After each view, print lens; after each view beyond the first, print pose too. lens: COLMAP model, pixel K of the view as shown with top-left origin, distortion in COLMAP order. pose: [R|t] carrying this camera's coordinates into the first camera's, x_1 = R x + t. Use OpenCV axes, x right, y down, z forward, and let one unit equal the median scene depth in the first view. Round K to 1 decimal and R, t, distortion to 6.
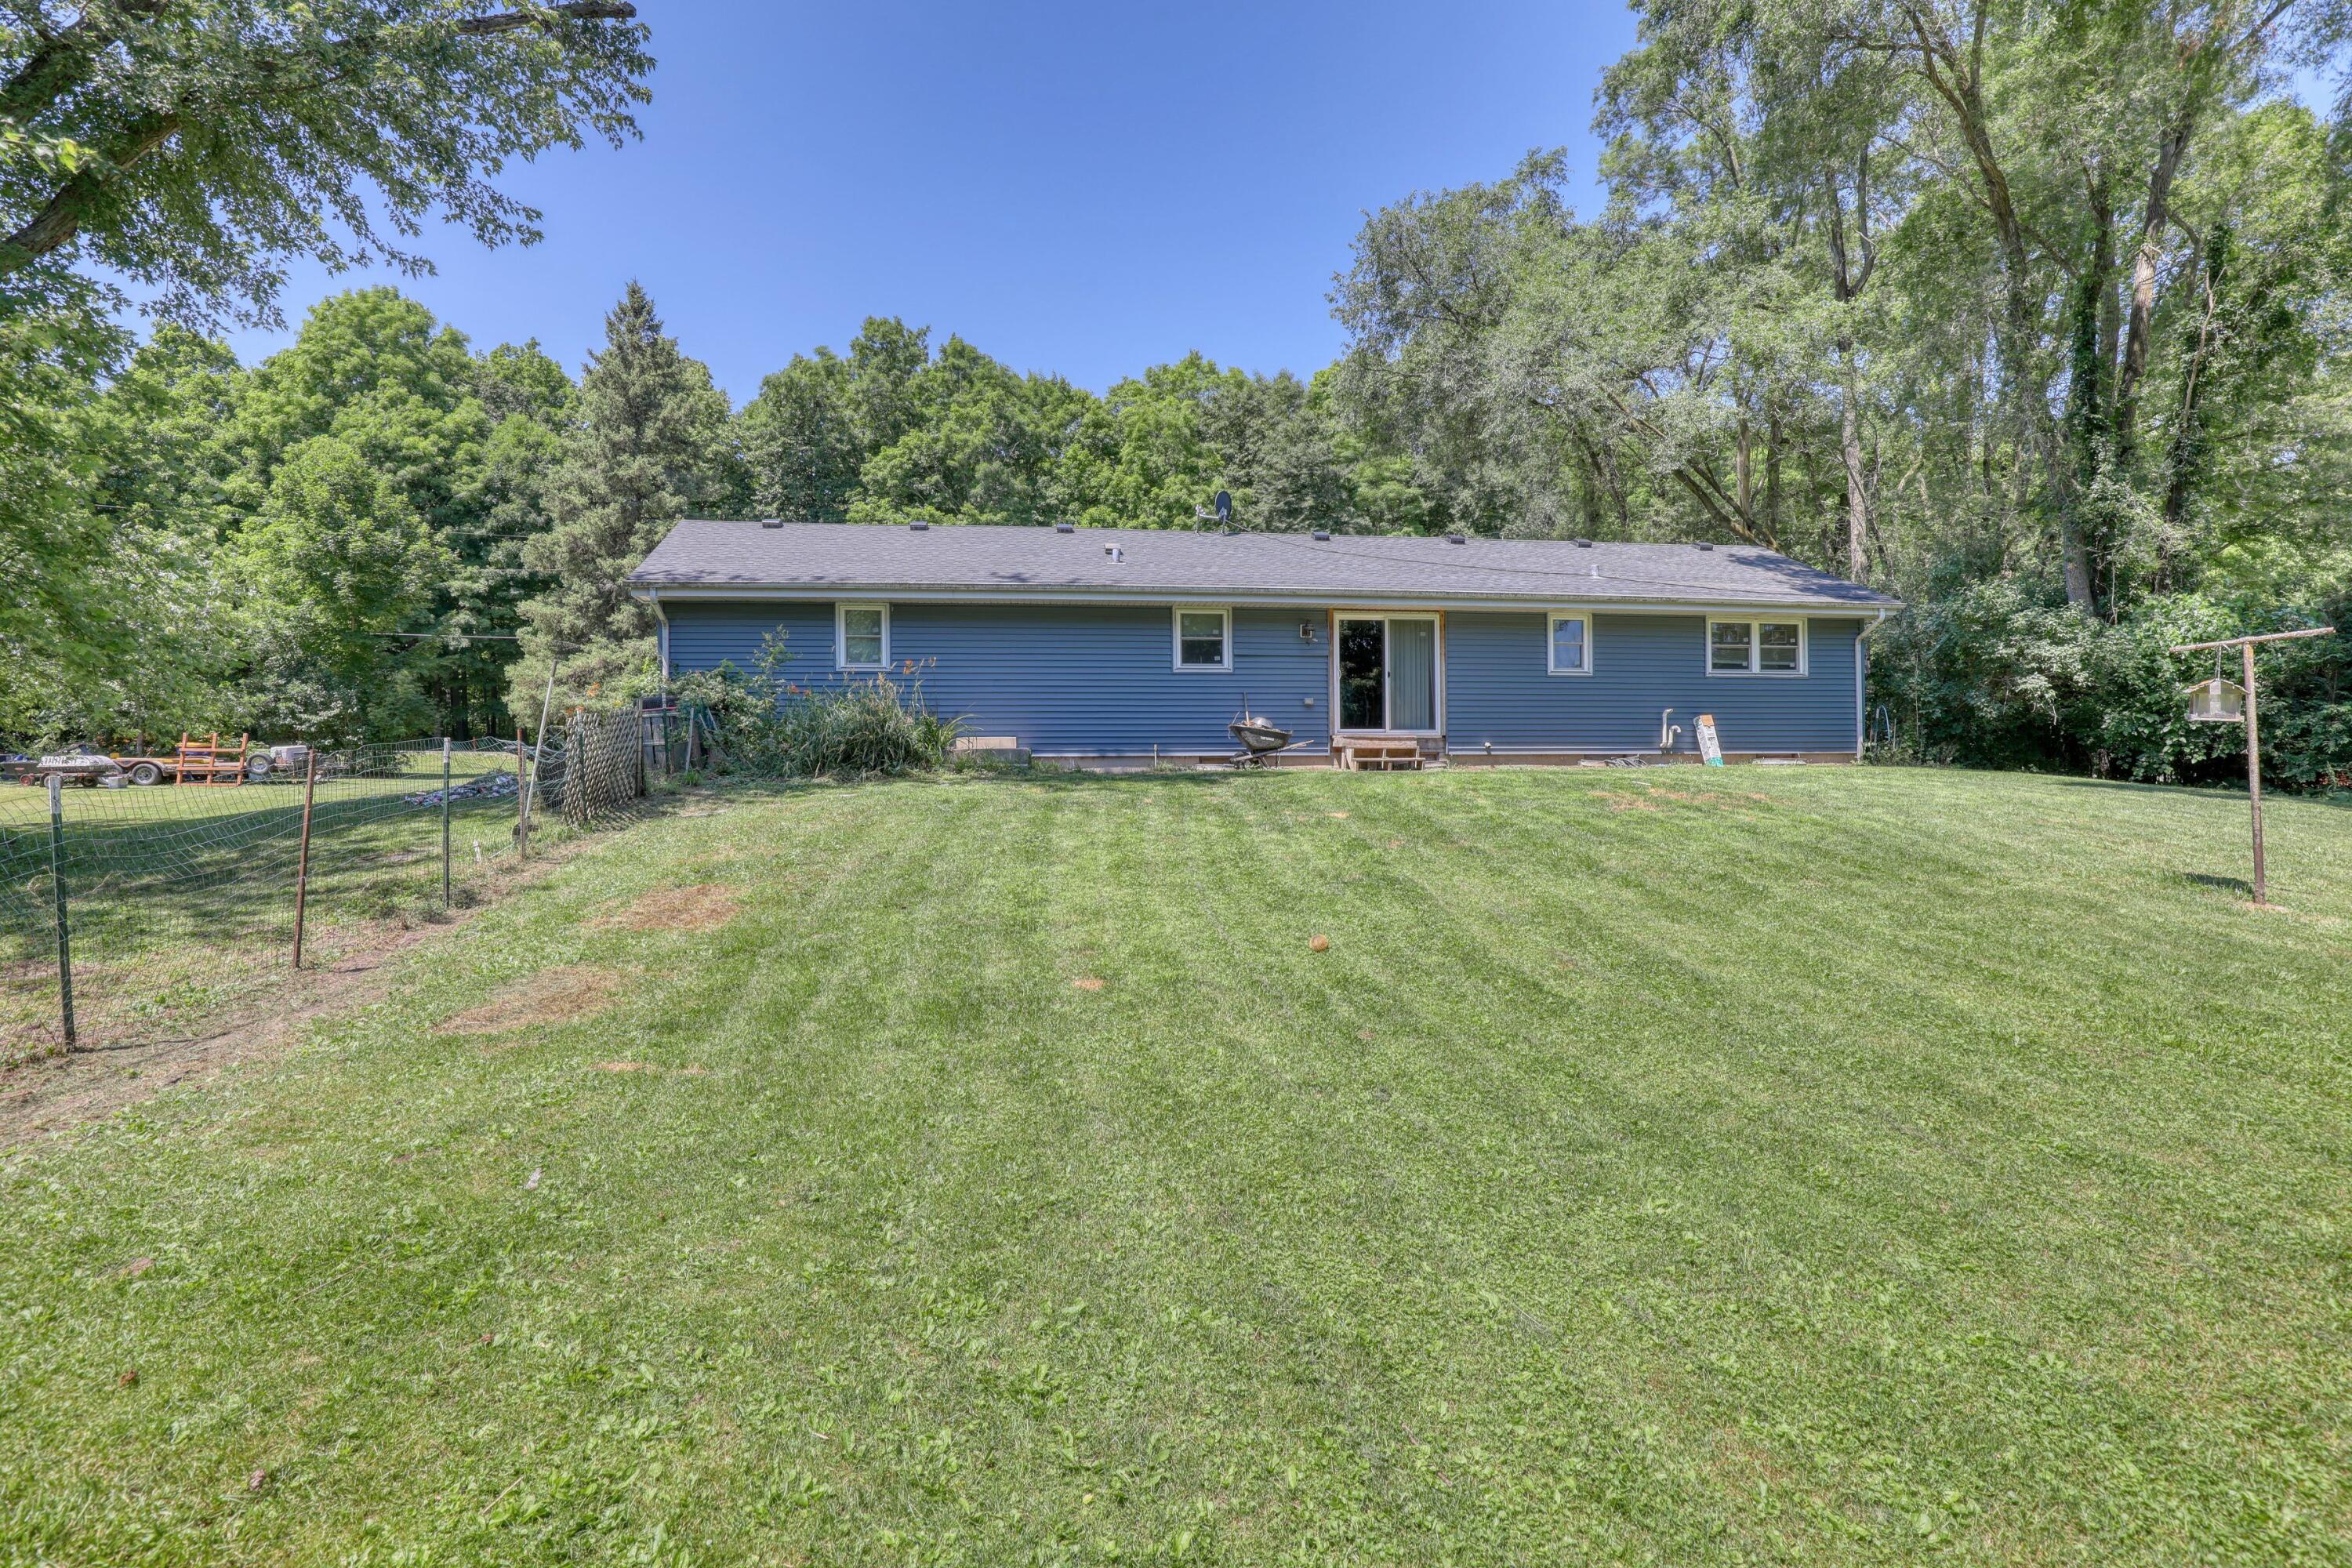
lens RADIAL K [[1104.4, 0, 1197.2], [0, 1104.4, 779.9], [0, 0, 1]] dist [-0.038843, 0.005883]
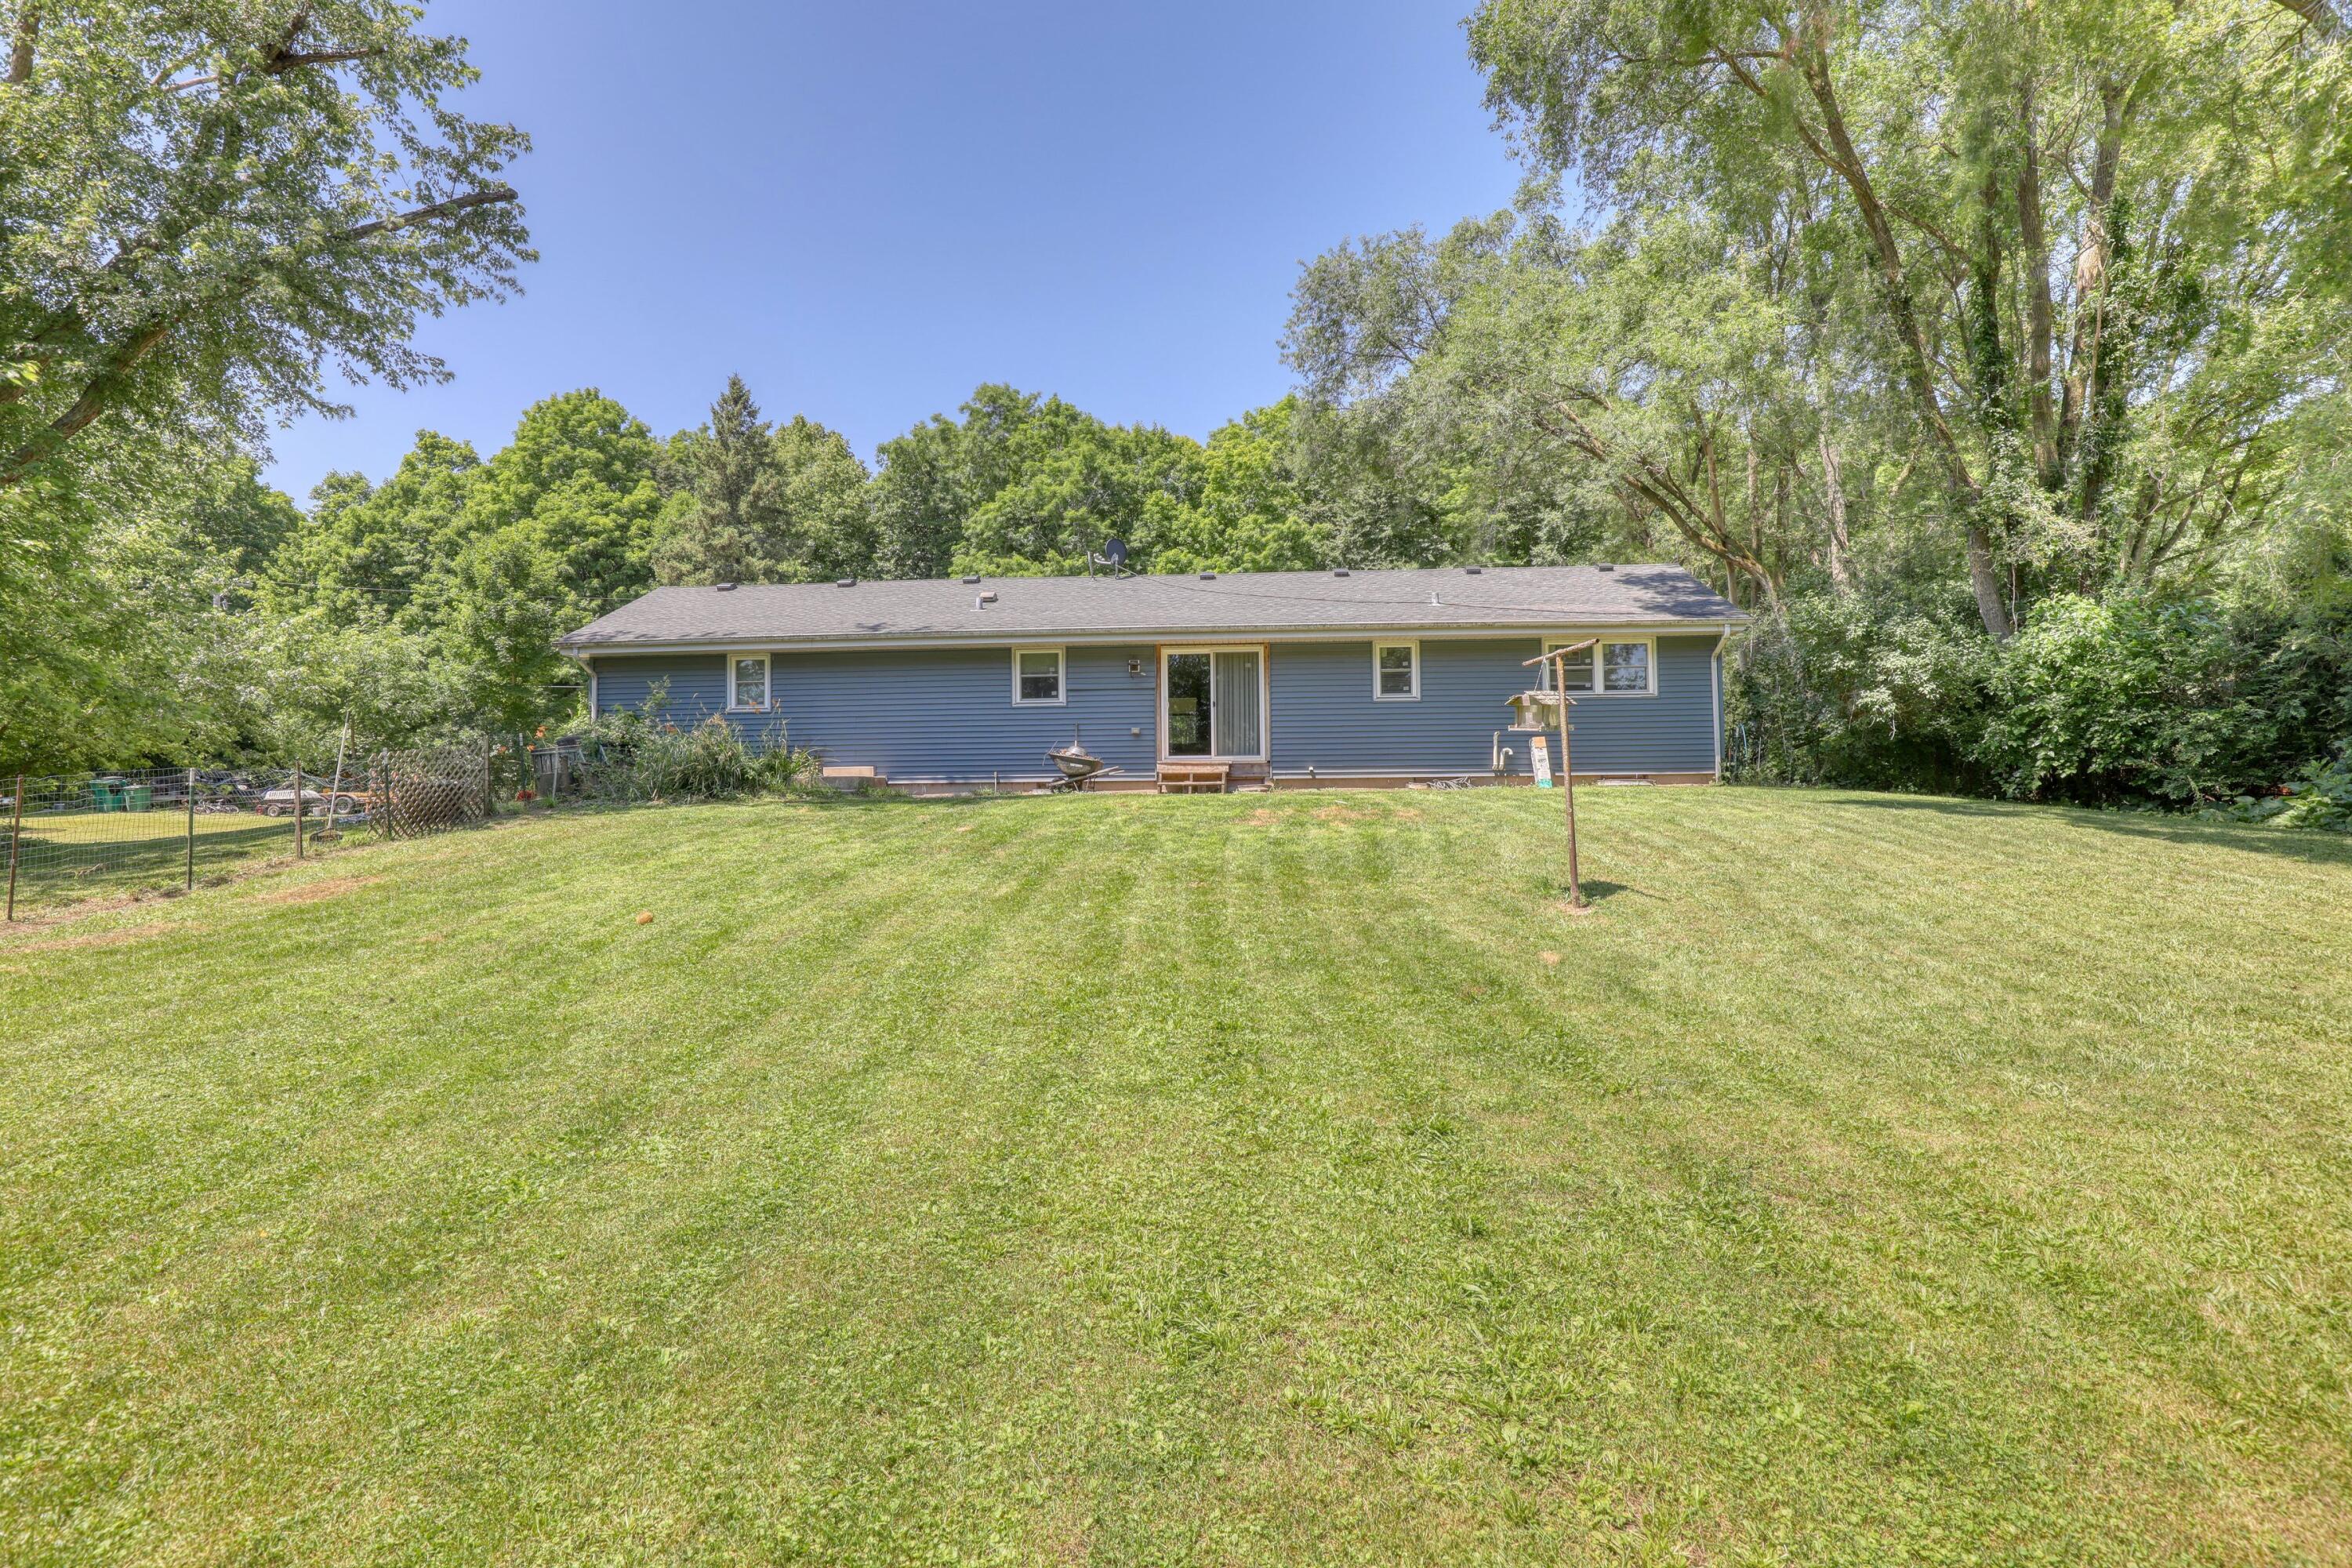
lens RADIAL K [[1104.4, 0, 1197.2], [0, 1104.4, 779.9], [0, 0, 1]] dist [-0.038843, 0.005883]
pose [[0.981646, -0.009423, -0.190479, 0.187076], [0.003697, 0.999531, -0.030396, 0.005272], [0.190676, 0.029134, 0.981221, -0.025713]]
